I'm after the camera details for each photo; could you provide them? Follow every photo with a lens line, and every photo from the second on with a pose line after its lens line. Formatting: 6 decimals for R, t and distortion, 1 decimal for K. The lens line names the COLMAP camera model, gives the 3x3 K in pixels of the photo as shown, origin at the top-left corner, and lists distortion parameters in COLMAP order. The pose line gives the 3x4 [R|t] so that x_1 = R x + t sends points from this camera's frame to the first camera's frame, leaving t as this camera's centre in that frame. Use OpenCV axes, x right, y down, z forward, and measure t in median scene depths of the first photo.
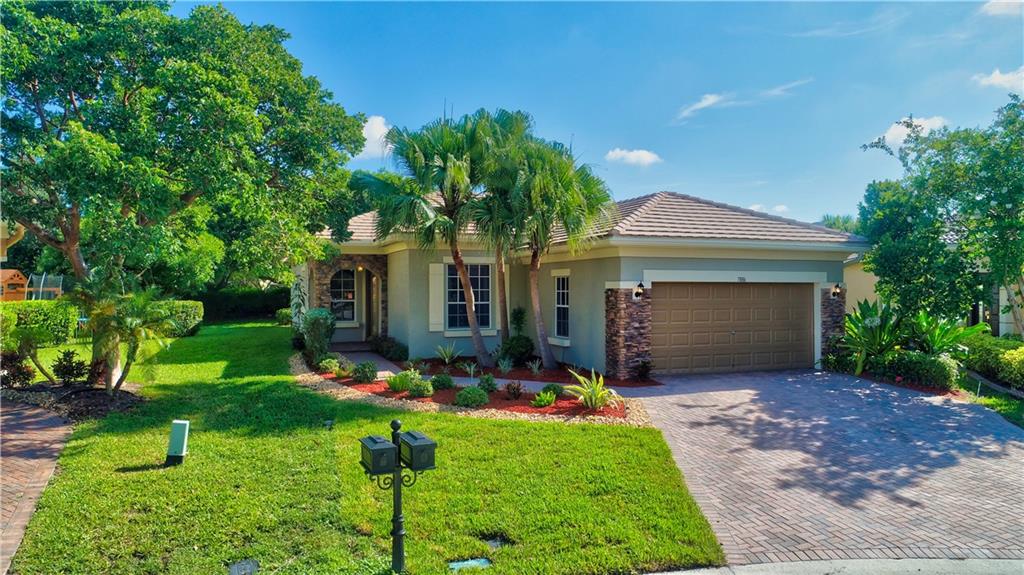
lens RADIAL K [[685.8, 0, 511.9], [0, 685.8, 294.8], [0, 0, 1]] dist [-0.000572, -0.002569]
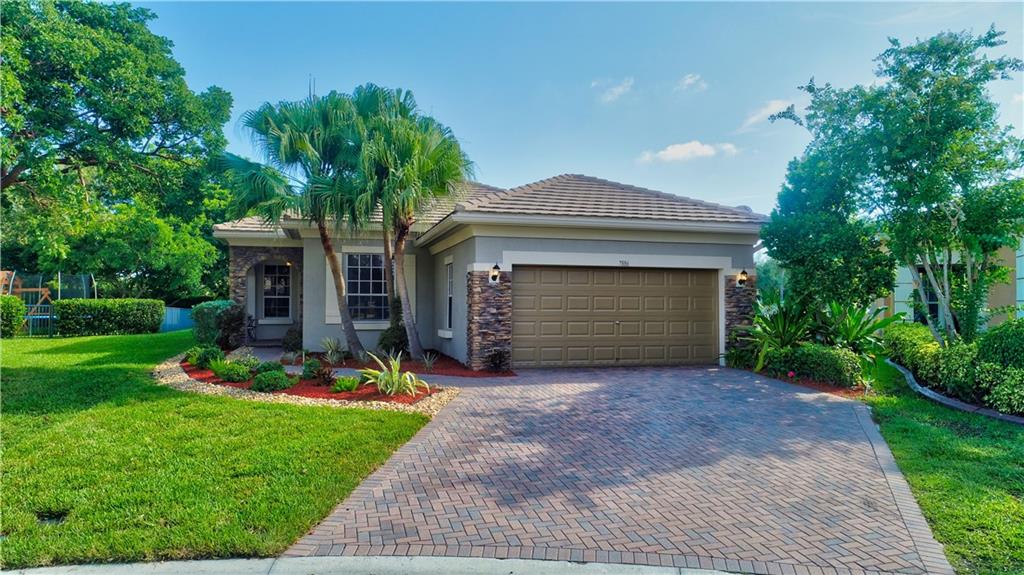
lens RADIAL K [[685.8, 0, 511.9], [0, 685.8, 294.8], [0, 0, 1]] dist [-0.000572, -0.002569]
pose [[0.995824, 0.002970, -0.091245, 0.274084], [-0.005075, 0.999726, -0.022845, 0.041025], [0.091152, 0.023212, 0.995566, 0.085431]]
